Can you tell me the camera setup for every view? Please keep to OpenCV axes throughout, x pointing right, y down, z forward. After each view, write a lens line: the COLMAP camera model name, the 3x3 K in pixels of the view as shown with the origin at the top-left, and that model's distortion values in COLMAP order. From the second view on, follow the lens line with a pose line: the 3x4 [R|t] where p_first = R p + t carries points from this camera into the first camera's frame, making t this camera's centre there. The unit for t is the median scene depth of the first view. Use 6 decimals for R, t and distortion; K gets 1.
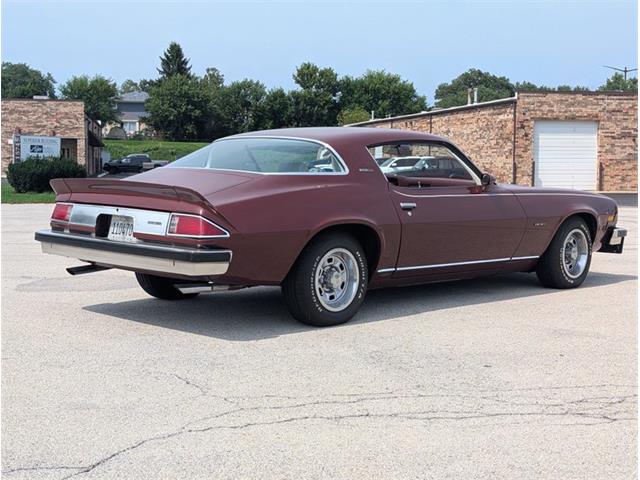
lens RADIAL K [[1034.8, 0, 320.0], [0, 1034.8, 240.0], [0, 0, 1]] dist [0.048699, -0.014125]
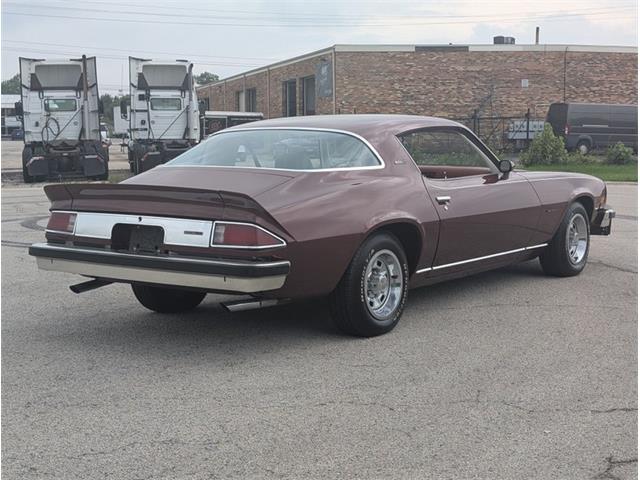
lens RADIAL K [[1034.8, 0, 320.0], [0, 1034.8, 240.0], [0, 0, 1]] dist [0.048699, -0.014125]
pose [[0.988381, -0.042936, 0.145808, -0.163537], [0.039508, 0.998872, 0.026326, -0.026363], [-0.146774, -0.020259, 0.988963, 0.109463]]
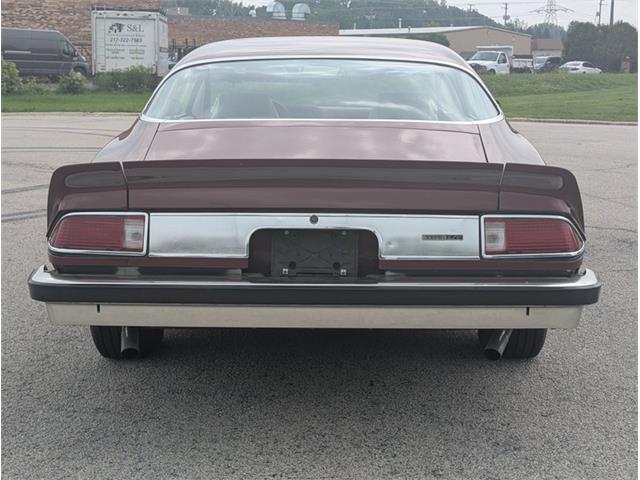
lens RADIAL K [[1034.8, 0, 320.0], [0, 1034.8, 240.0], [0, 0, 1]] dist [0.048699, -0.014125]
pose [[0.733852, -0.141507, 0.664407, -0.489195], [0.073308, 0.988848, 0.129636, -0.077216], [-0.675342, -0.046427, 0.736042, 0.598696]]
